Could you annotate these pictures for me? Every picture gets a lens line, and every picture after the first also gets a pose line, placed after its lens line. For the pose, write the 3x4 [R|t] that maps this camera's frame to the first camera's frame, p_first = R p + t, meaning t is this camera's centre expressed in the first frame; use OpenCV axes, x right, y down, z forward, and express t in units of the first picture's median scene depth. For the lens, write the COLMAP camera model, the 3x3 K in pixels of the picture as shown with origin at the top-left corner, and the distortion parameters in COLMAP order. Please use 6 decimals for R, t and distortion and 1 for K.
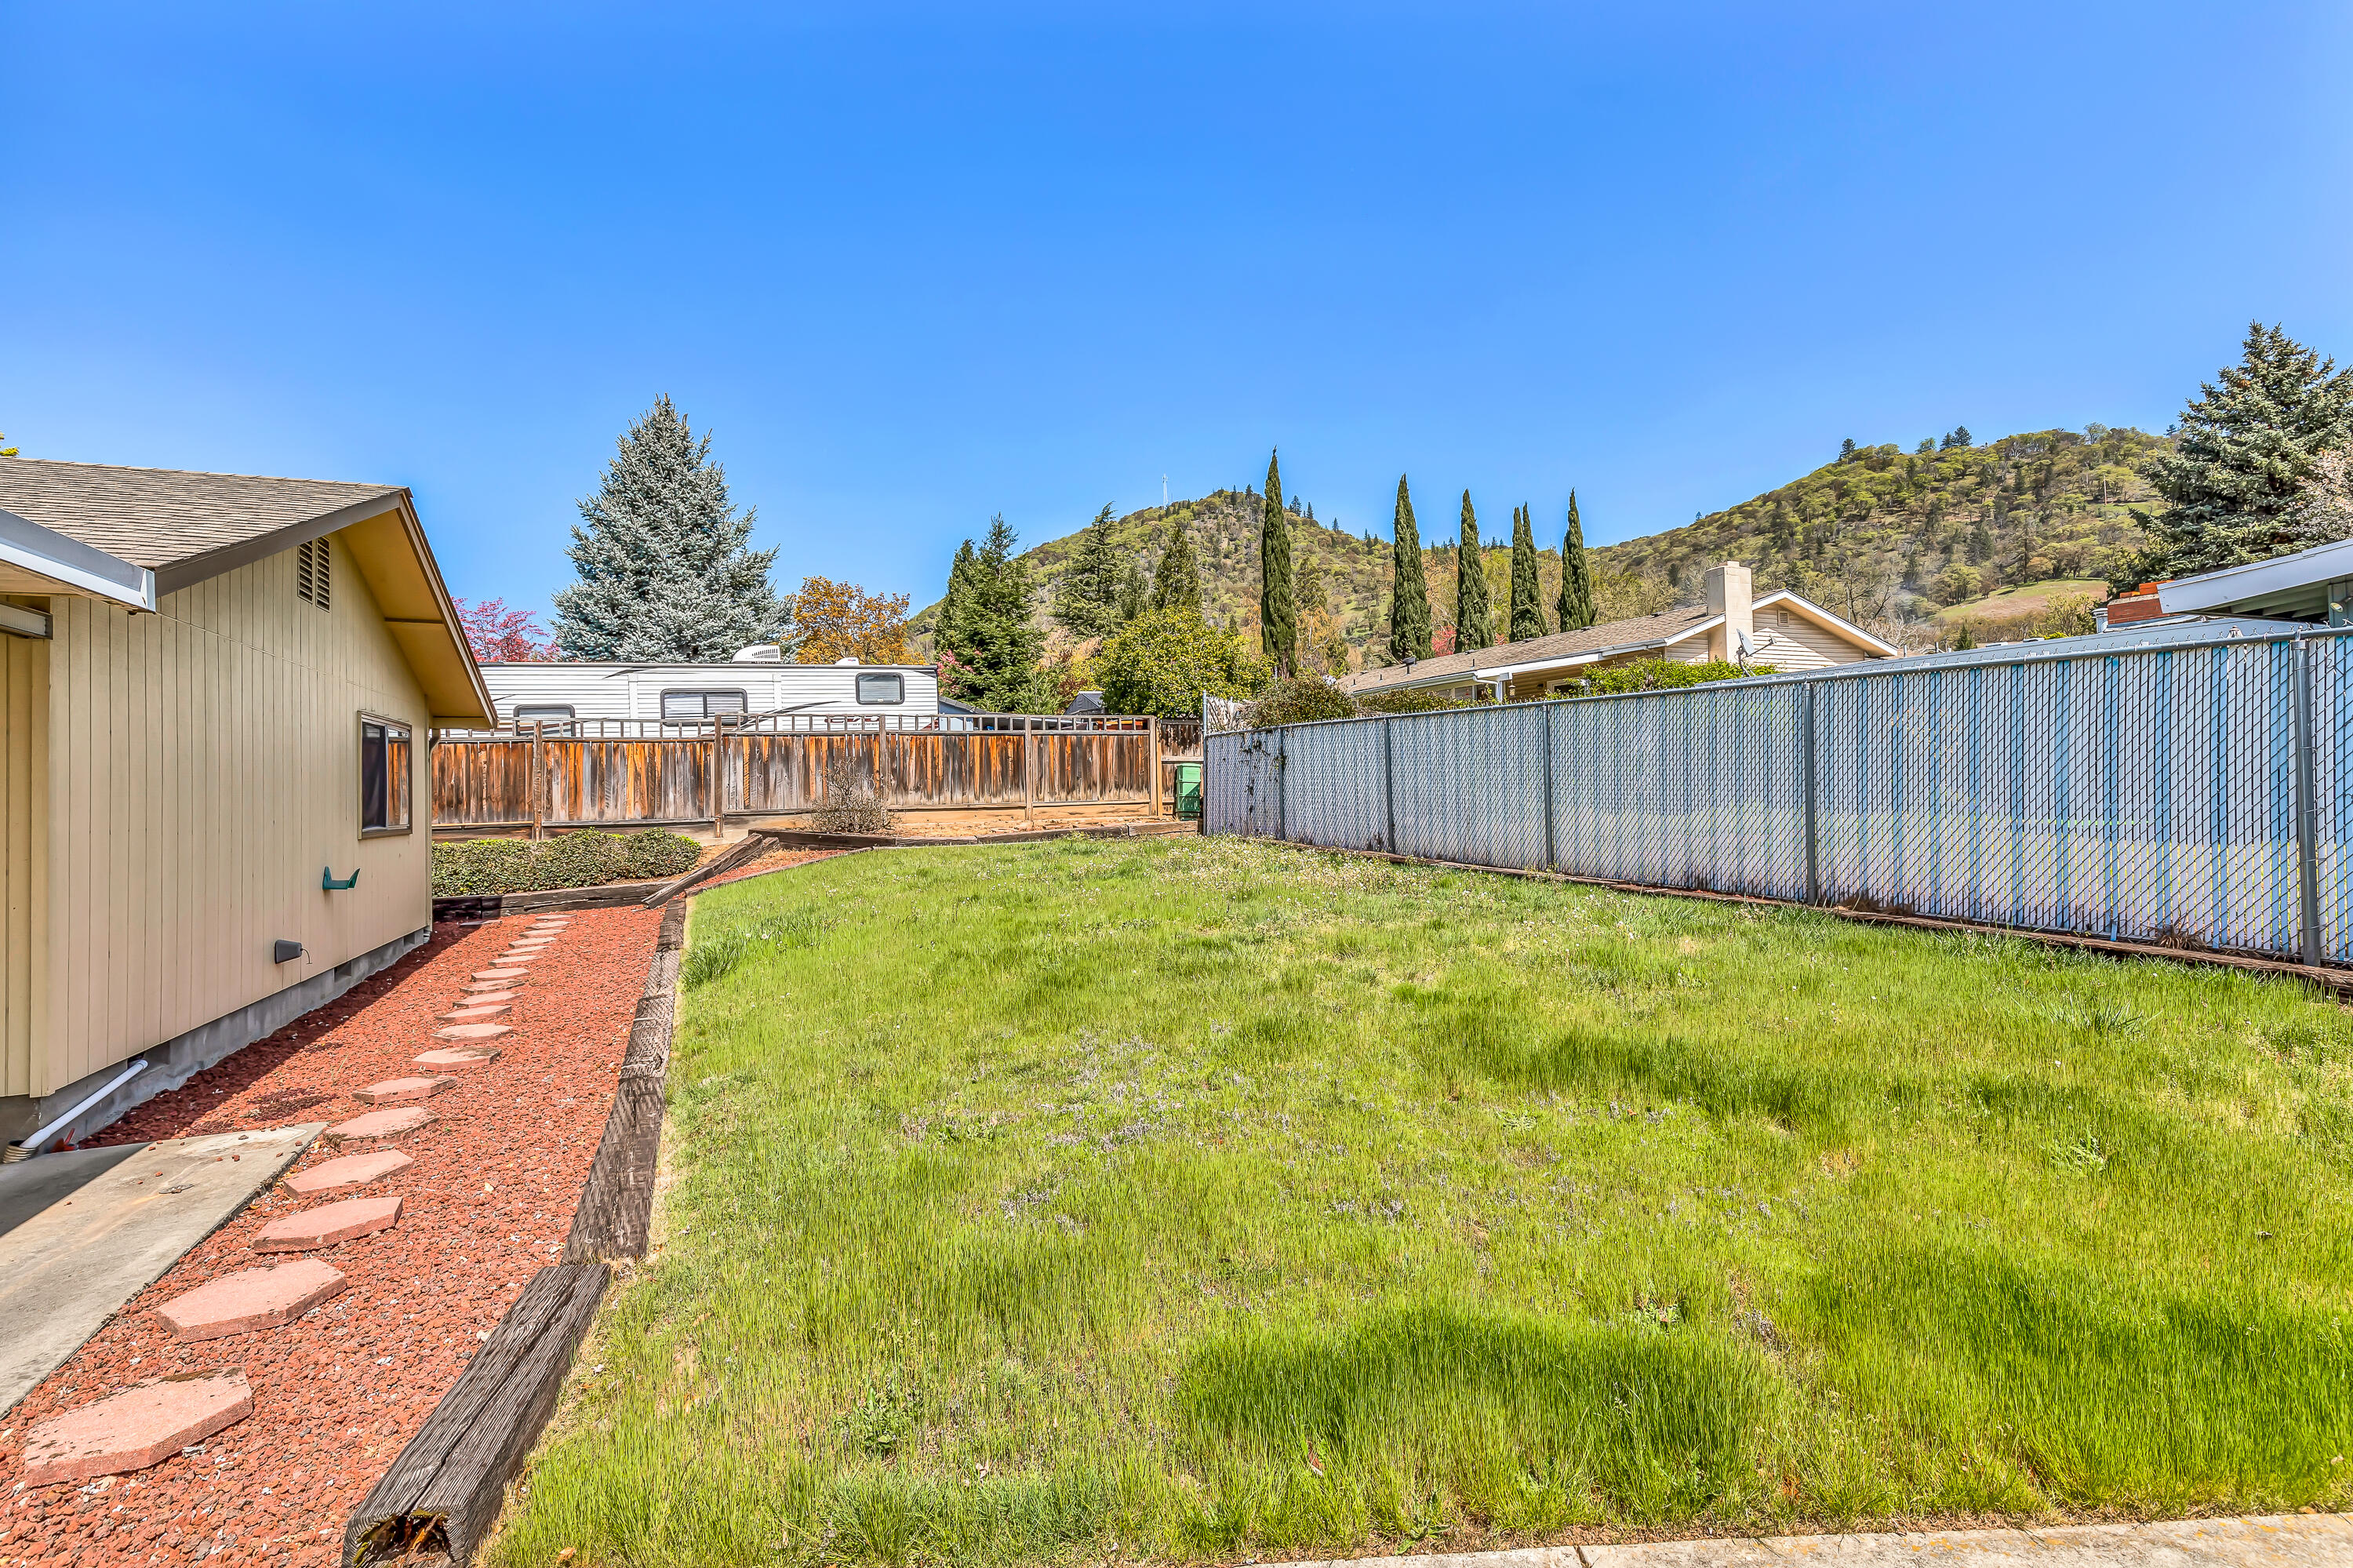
lens RADIAL K [[1066.1, 0, 1216.2], [0, 1066.1, 761.8], [0, 0, 1]] dist [0.008532, -0.002343]
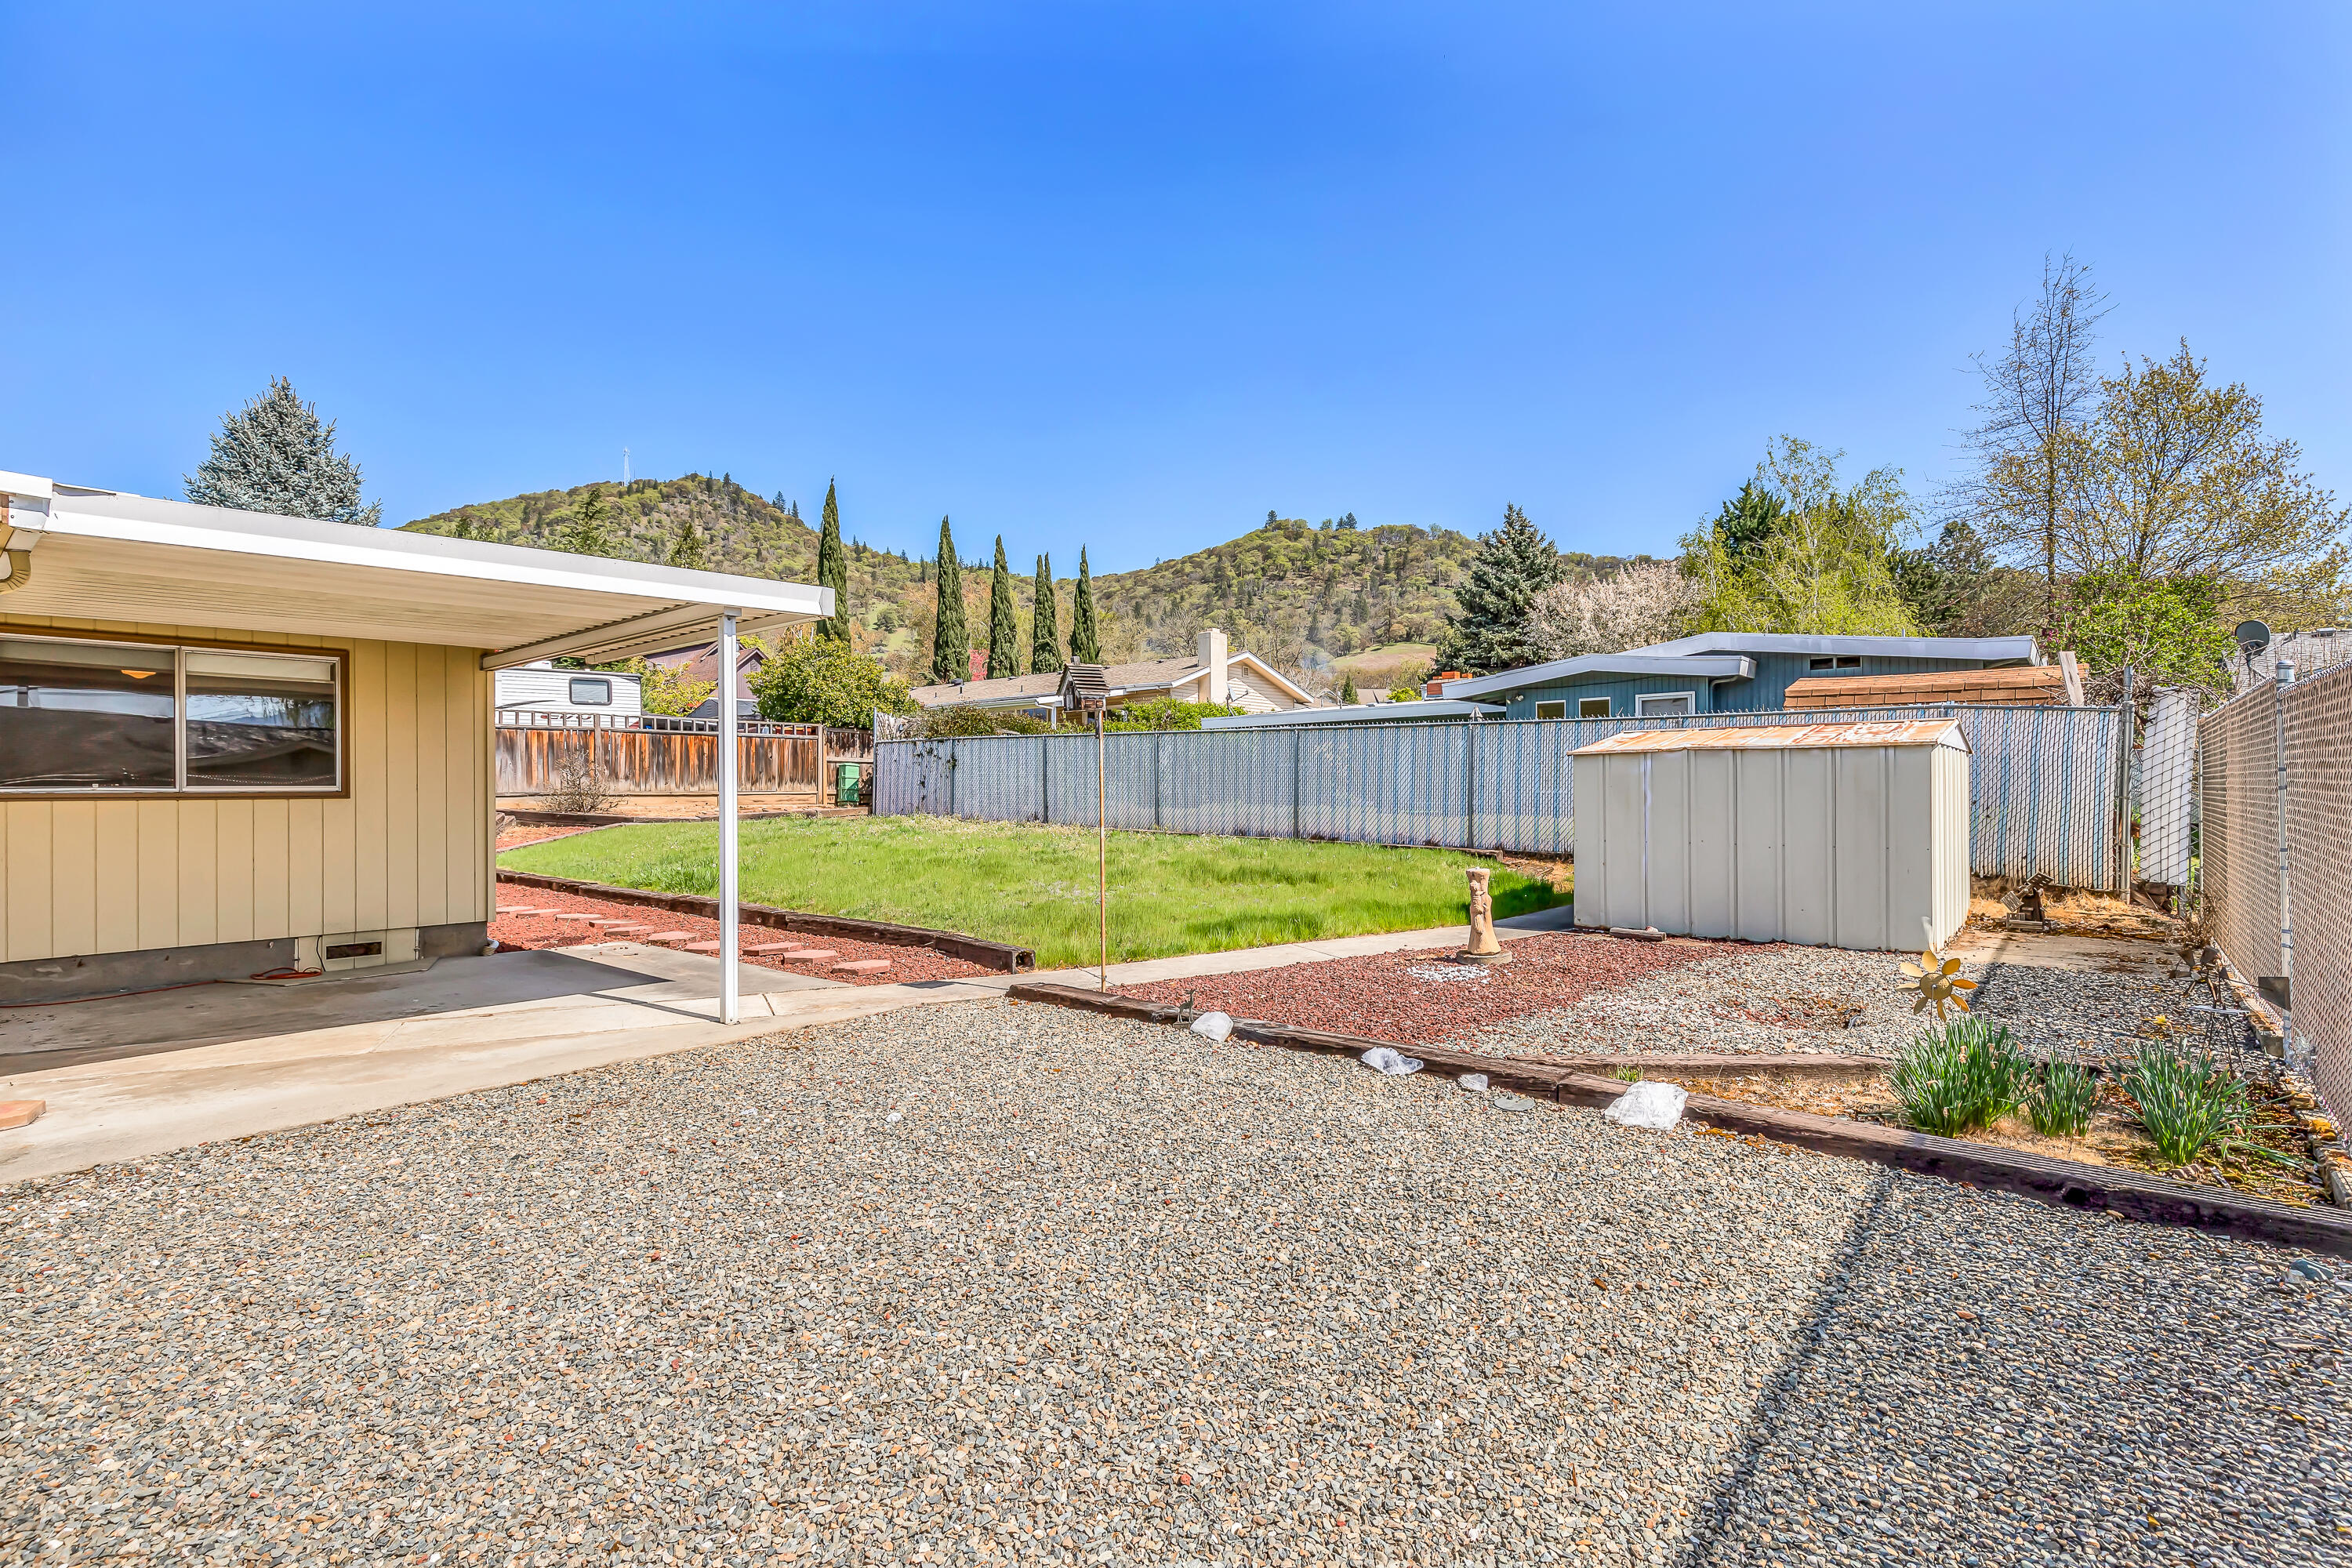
lens RADIAL K [[1065.6, 0, 1170.8], [0, 1065.6, 785.1], [0, 0, 1]] dist [0.008532, -0.002343]
pose [[0.900601, 0.020418, 0.434167, -0.097036], [-0.025681, 0.999651, 0.006259, 0.004106], [-0.433887, -0.016787, 0.900811, -0.129825]]
